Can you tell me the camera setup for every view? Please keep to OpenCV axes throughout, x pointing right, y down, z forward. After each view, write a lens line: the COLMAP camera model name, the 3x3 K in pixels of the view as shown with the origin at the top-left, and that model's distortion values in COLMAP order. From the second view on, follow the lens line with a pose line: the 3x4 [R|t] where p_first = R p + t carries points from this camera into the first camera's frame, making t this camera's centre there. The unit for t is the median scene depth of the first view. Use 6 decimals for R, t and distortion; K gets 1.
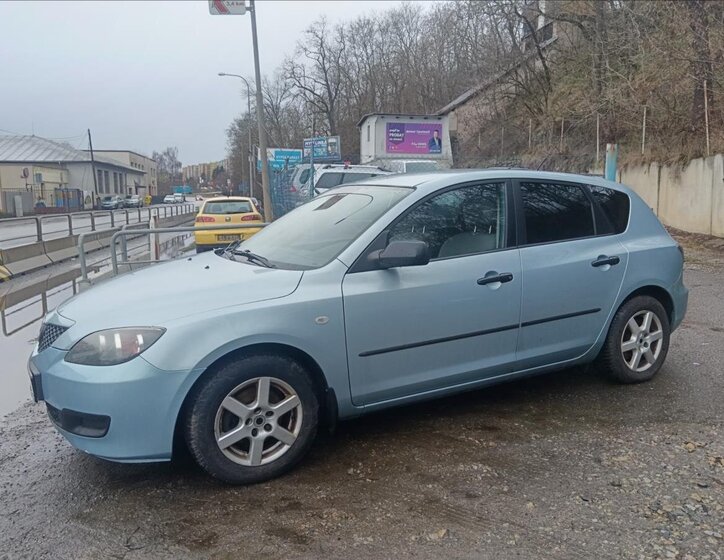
lens RADIAL K [[576.0, 0, 361.7], [0, 576.0, 280.0], [0, 0, 1]] dist [0.006230, -0.005816]
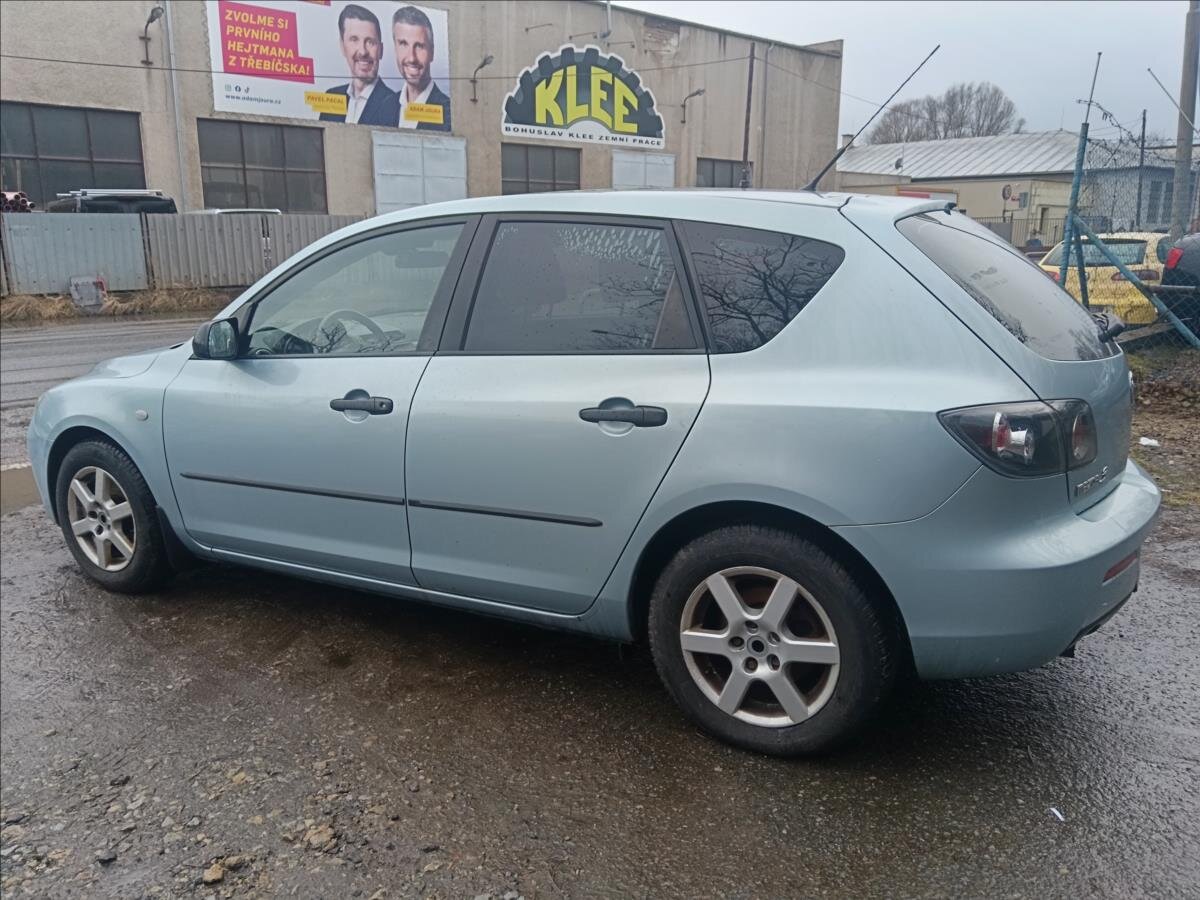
lens RADIAL K [[925.4, 0, 598.2], [0, 925.4, 451.1], [0, 0, 1]] dist [0.007272, -0.006962]
pose [[0.543252, 0.190877, -0.817584, 1.081190], [-0.114682, 0.981556, 0.152957, -0.118888], [0.831700, 0.010668, 0.555123, 0.700666]]
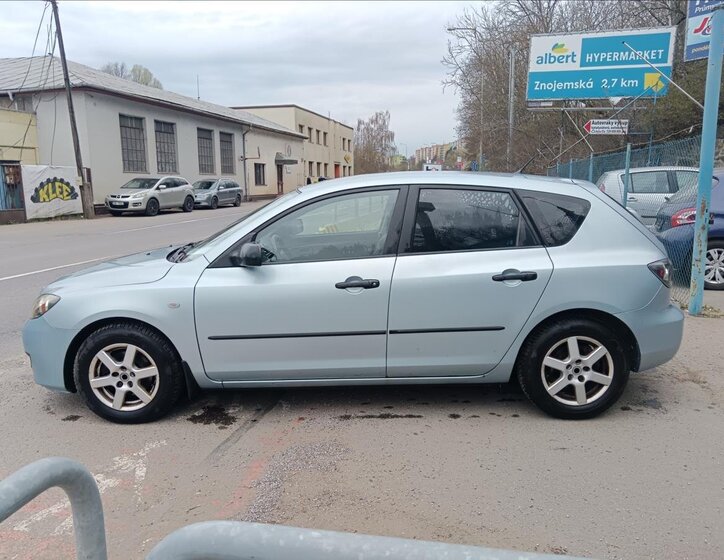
lens RADIAL K [[576.0, 0, 359.2], [0, 576.0, 279.8], [0, 0, 1]] dist [0.006230, -0.005816]
pose [[0.874985, 0.088830, -0.475931, 0.723680], [-0.073106, 0.995994, 0.051492, -0.063044], [0.478598, -0.010261, 0.877974, 0.098810]]
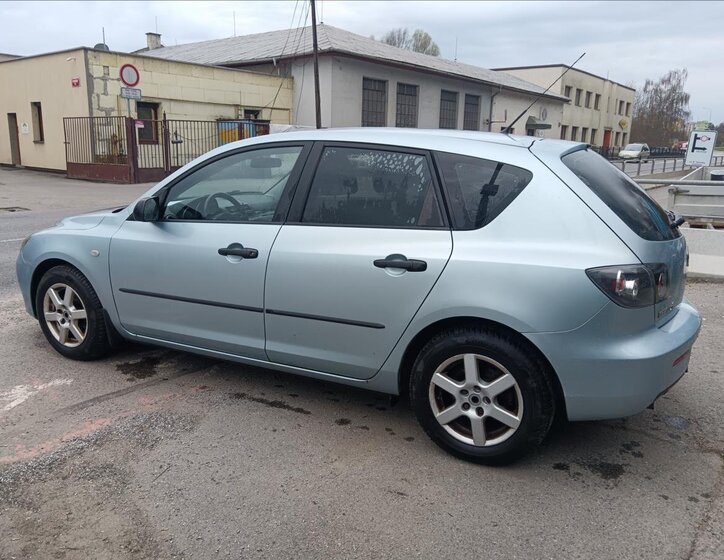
lens RADIAL K [[576.0, 0, 361.9], [0, 576.0, 281.9], [0, 0, 1]] dist [0.006230, -0.005816]
pose [[0.575395, 0.216796, -0.788619, 1.078631], [-0.146908, 0.975942, 0.161105, -0.132443], [0.804574, 0.023156, 0.593401, 0.616915]]
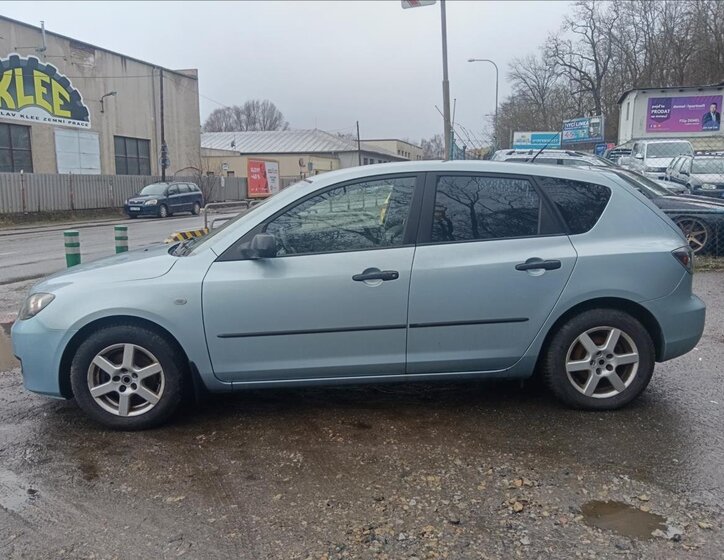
lens RADIAL K [[576.0, 0, 361.6], [0, 576.0, 279.4], [0, 0, 1]] dist [0.006230, -0.005816]
pose [[0.899658, 0.069556, -0.431019, 0.632869], [-0.059057, 0.997542, 0.037710, -0.031627], [0.432583, -0.008471, 0.901555, 0.107471]]
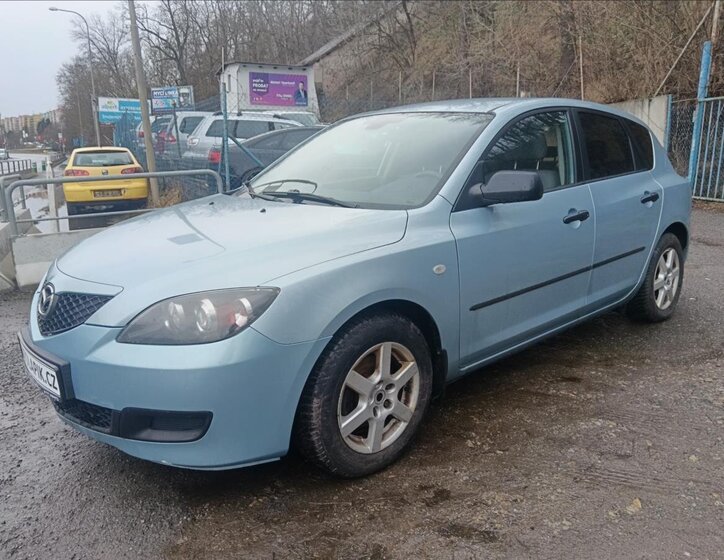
lens RADIAL K [[576.0, 0, 359.3], [0, 576.0, 280.4], [0, 0, 1]] dist [0.006230, -0.005816]
pose [[0.970136, -0.052706, 0.236765, -0.319092], [0.035058, 0.996326, 0.078143, 0.015073], [-0.240013, -0.067509, 0.968419, 0.197453]]
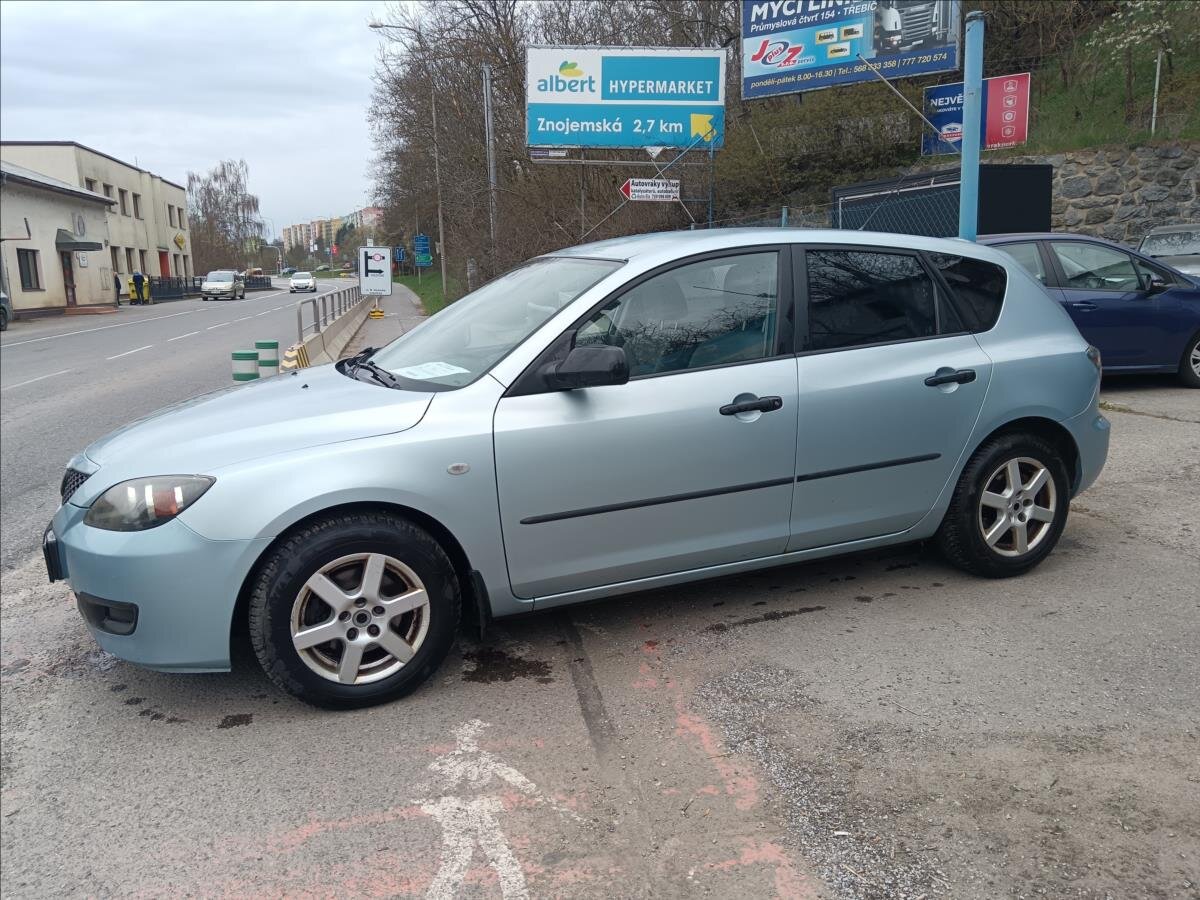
lens RADIAL K [[925.4, 0, 592.5], [0, 925.4, 448.7], [0, 0, 1]] dist [0.007272, -0.006962]
pose [[0.995421, 0.008224, -0.095230, 0.155285], [-0.003764, 0.998892, 0.046920, -0.001765], [0.095511, -0.046347, 0.994349, -0.026811]]
